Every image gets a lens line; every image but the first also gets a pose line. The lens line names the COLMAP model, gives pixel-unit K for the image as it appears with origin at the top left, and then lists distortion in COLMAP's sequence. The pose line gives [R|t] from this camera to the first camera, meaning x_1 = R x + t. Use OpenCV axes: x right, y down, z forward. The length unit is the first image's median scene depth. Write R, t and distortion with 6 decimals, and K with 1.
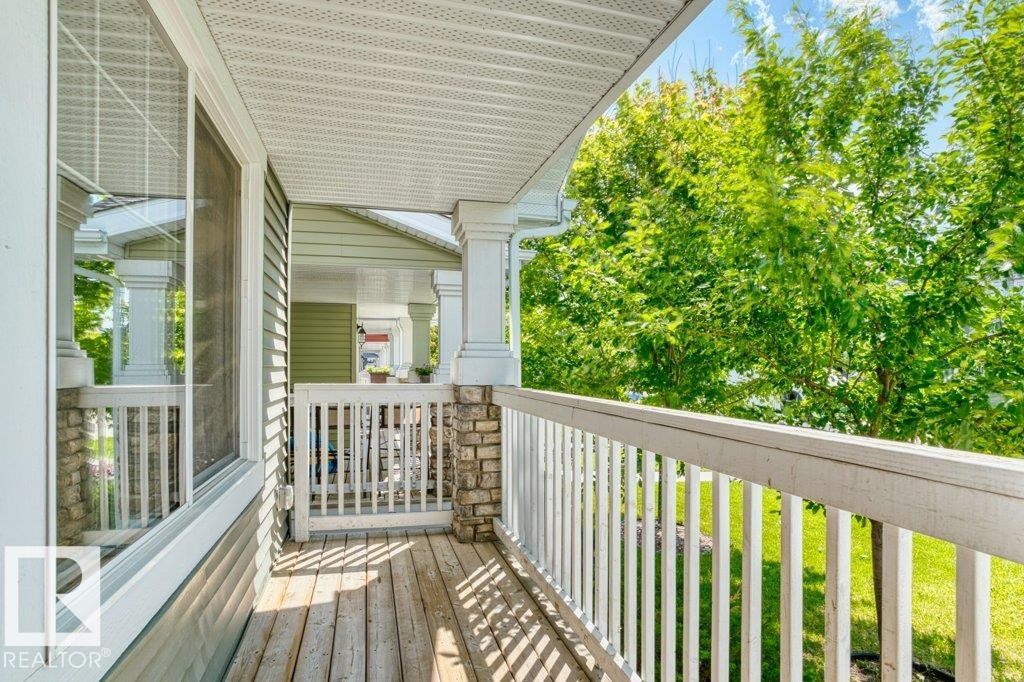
lens RADIAL K [[521.4, 0, 516.1], [0, 521.4, 358.1], [0, 0, 1]] dist [-0.034816, -0.000125]
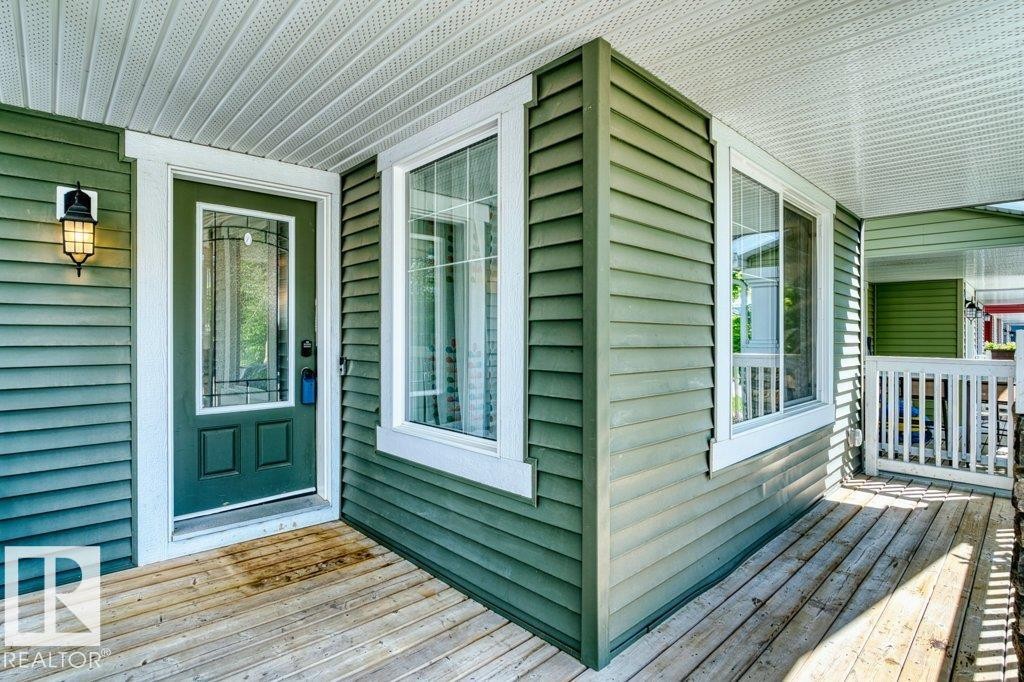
lens RADIAL K [[498.6, 0, 514.0], [0, 498.6, 335.3], [0, 0, 1]] dist [-0.006905, -0.001433]
pose [[0.461343, 0.002248, -0.887219, 0.308357], [0.004428, 0.999979, 0.004836, -0.014840], [0.887211, -0.006160, 0.461323, -0.419908]]
